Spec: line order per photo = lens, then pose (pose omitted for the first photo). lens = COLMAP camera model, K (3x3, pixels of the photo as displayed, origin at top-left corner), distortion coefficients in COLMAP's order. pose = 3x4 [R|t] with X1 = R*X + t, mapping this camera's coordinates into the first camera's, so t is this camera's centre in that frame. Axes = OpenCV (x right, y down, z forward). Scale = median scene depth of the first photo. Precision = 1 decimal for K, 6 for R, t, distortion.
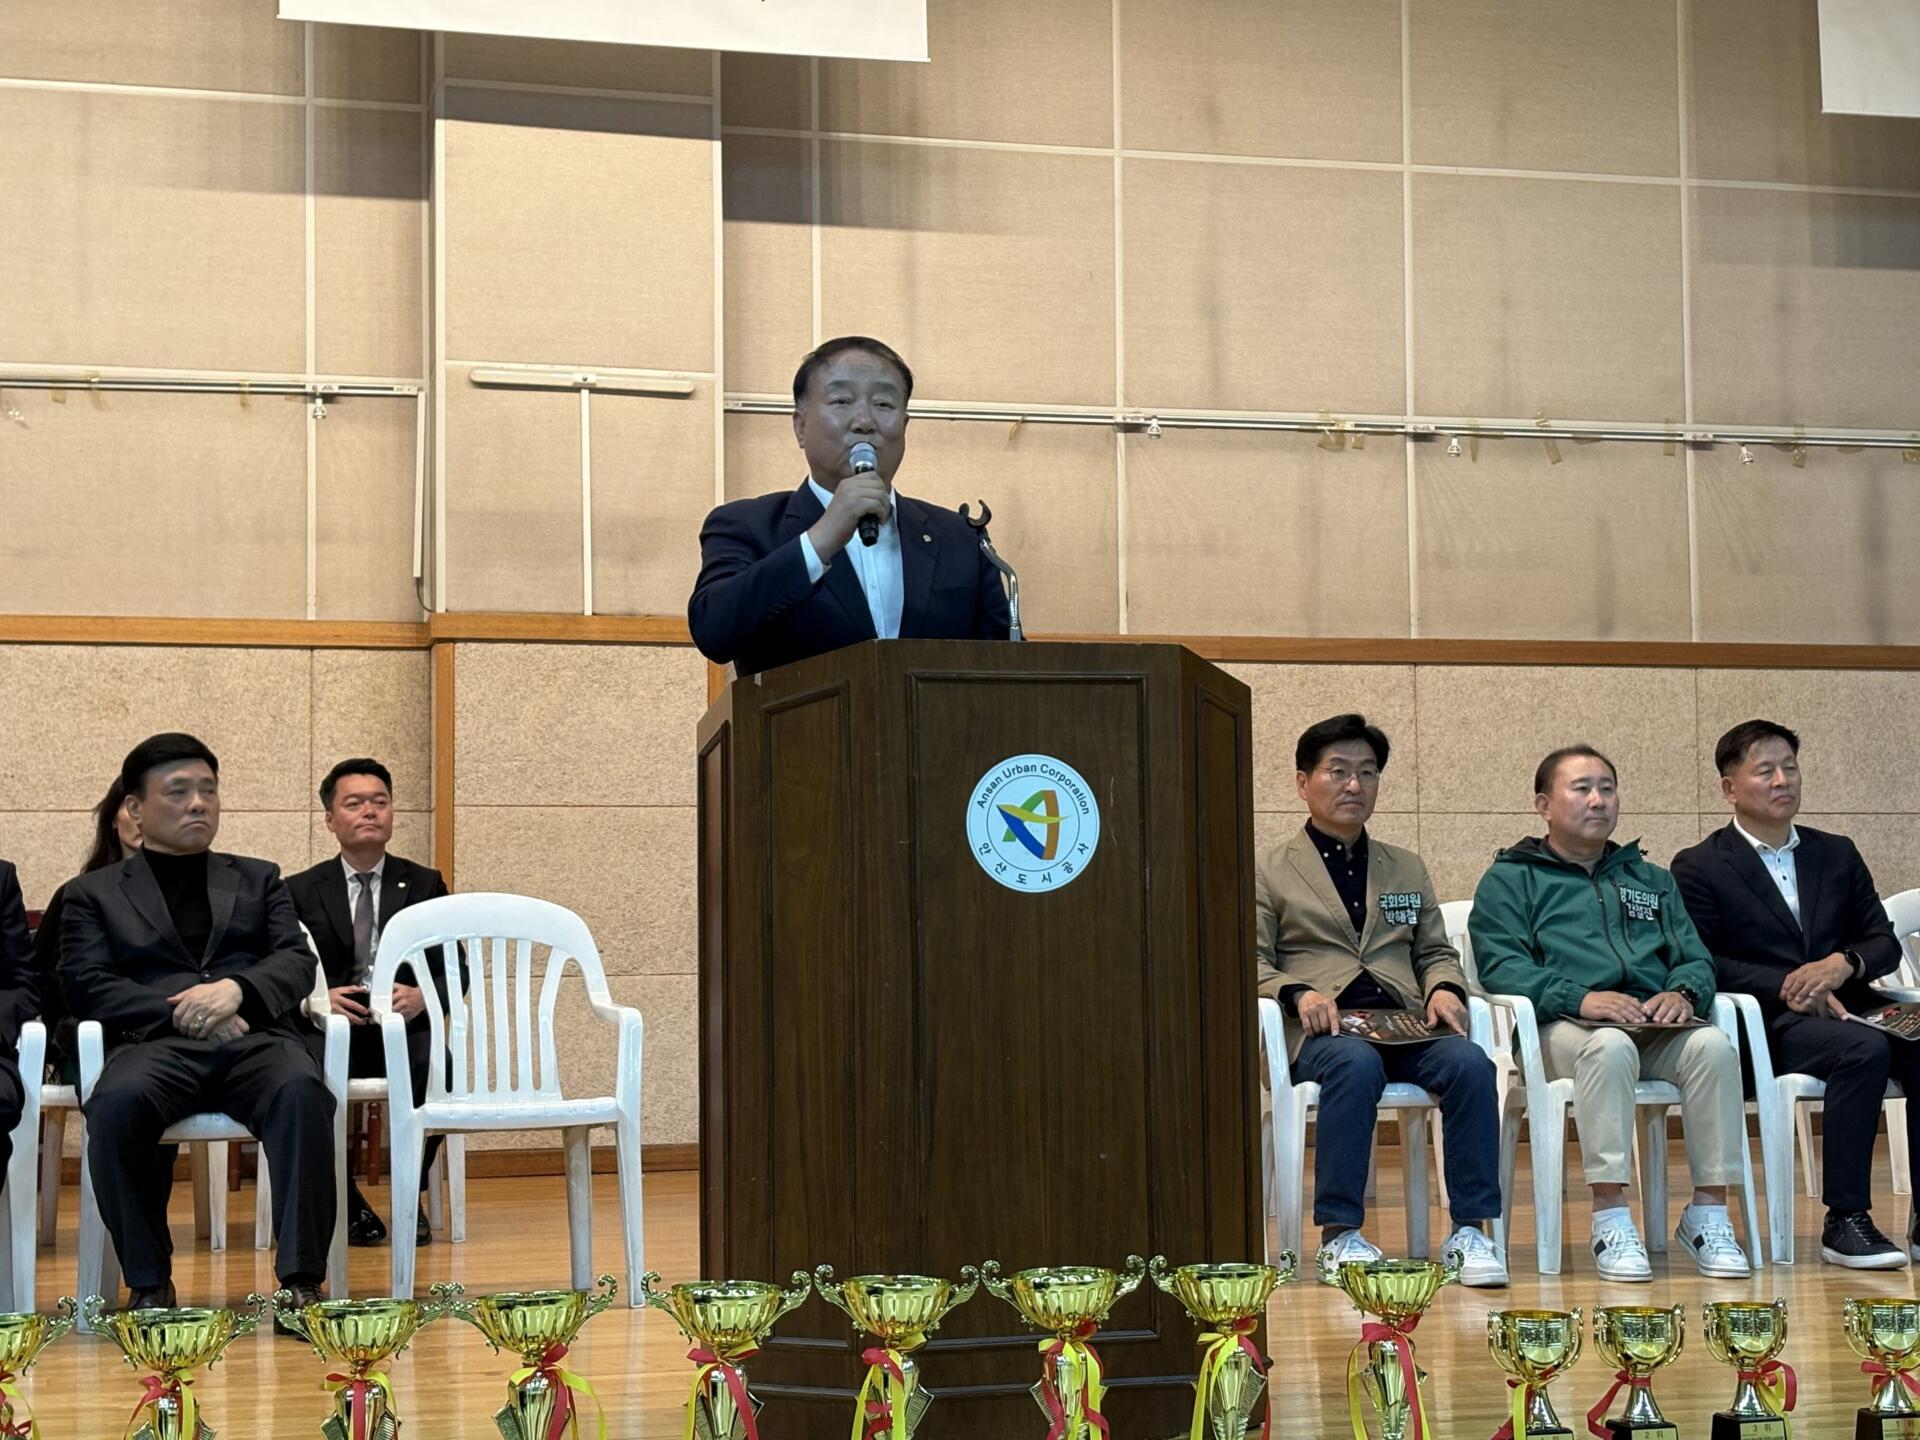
lens RADIAL K [[3094.7, 0, 960.0], [0, 3094.7, 720.0], [0, 0, 1]] dist [0.310483, -1.322851]
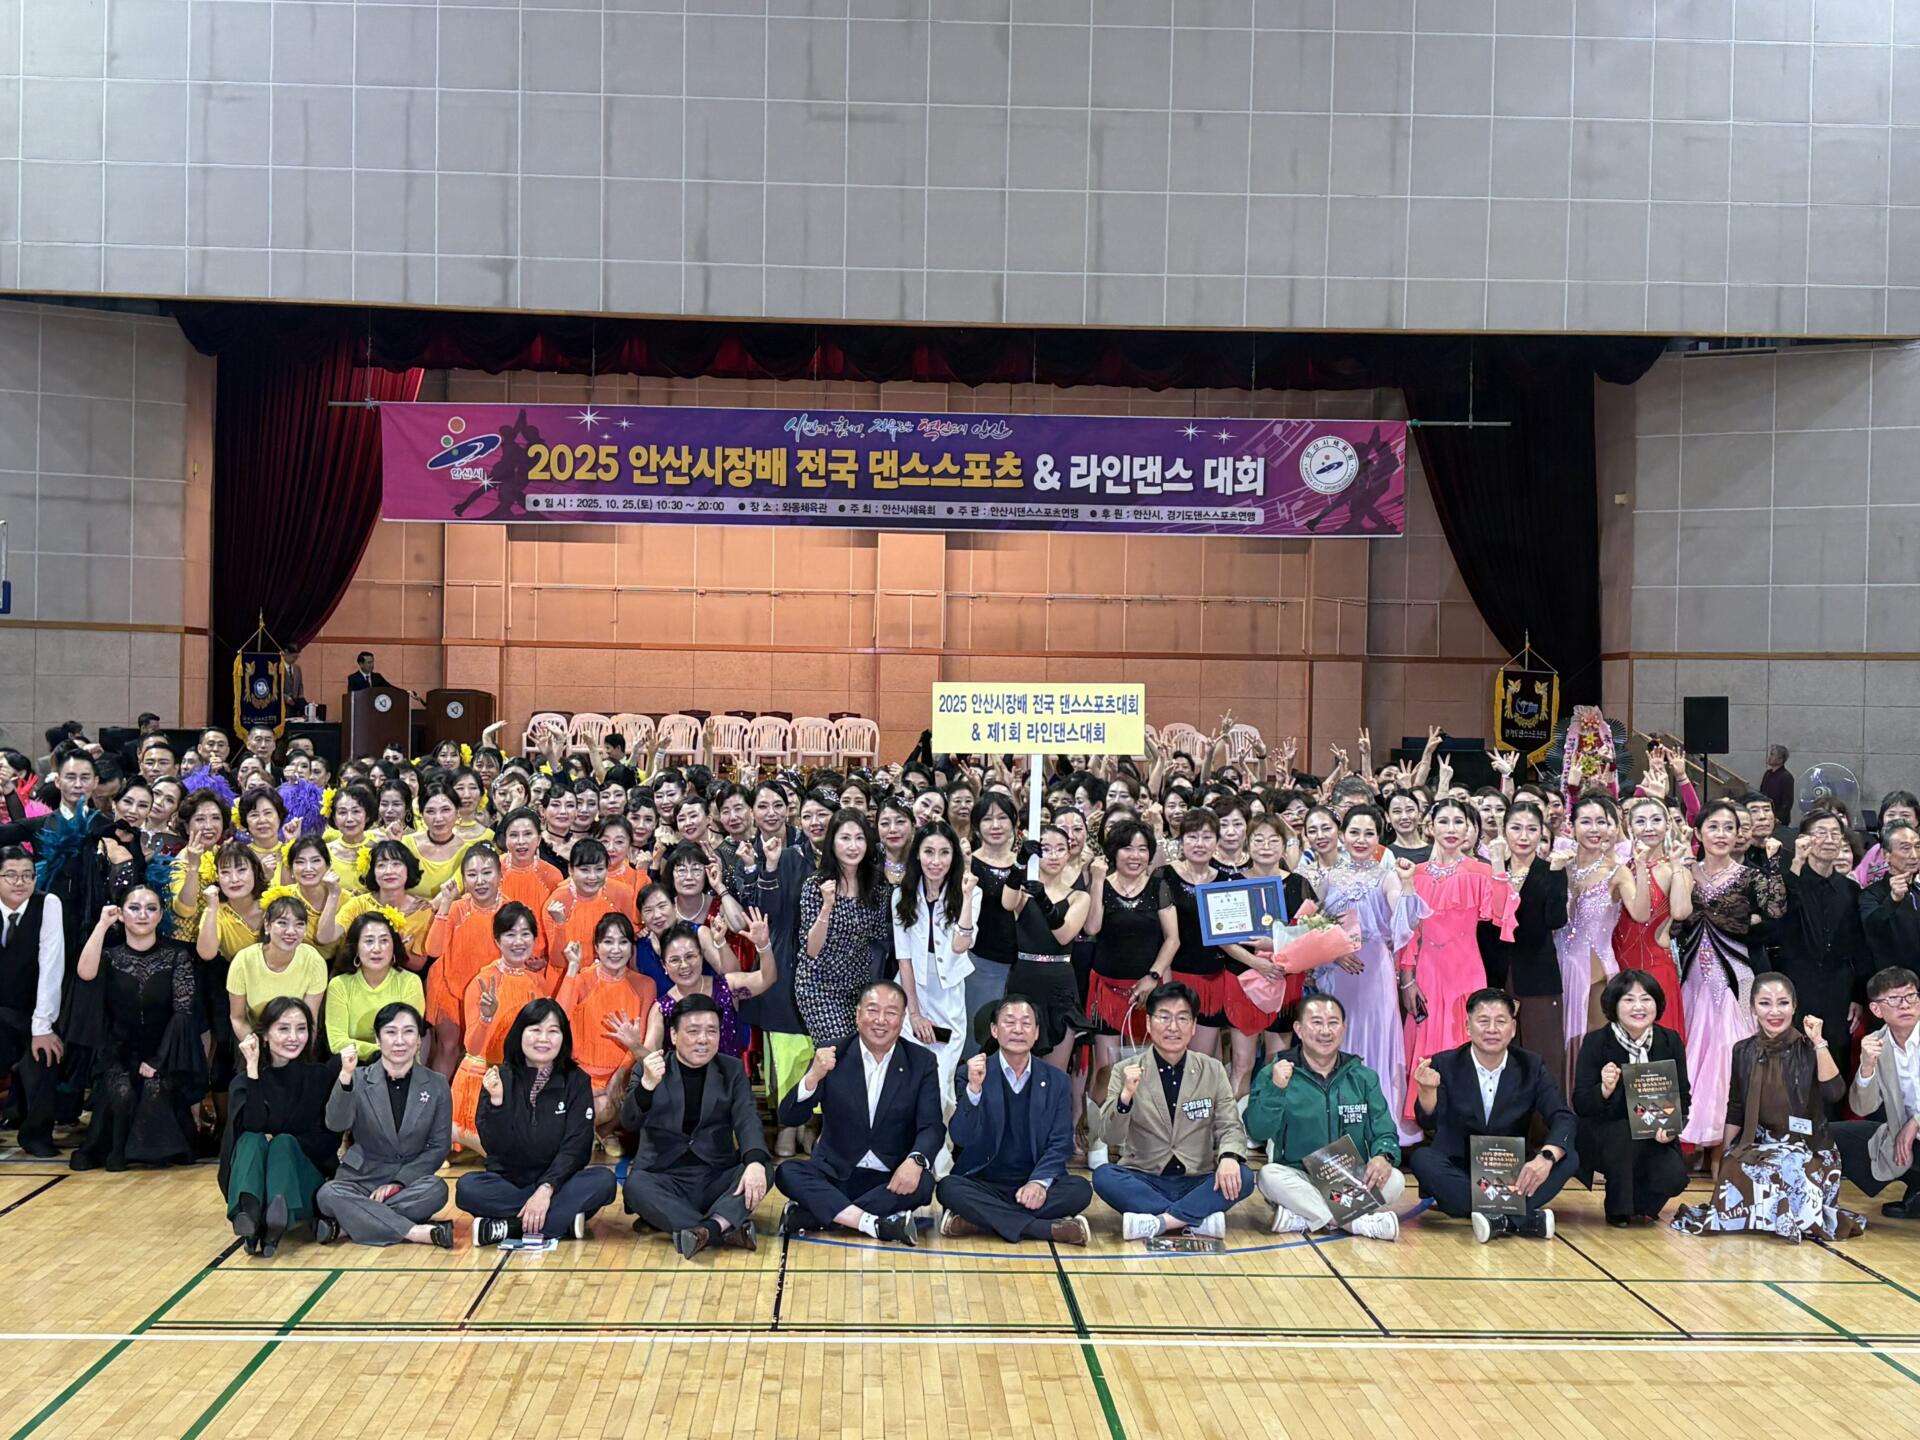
lens RADIAL K [[2512.7, 0, 960.0], [0, 2512.7, 720.0], [0, 0, 1]] dist [0.001691, -0.000103]
pose [[0.976398, 0.028576, -0.214078, 0.636724], [-0.010603, 0.996355, 0.084640, -0.210825], [0.215717, -0.080372, 0.973143, -2.180200]]
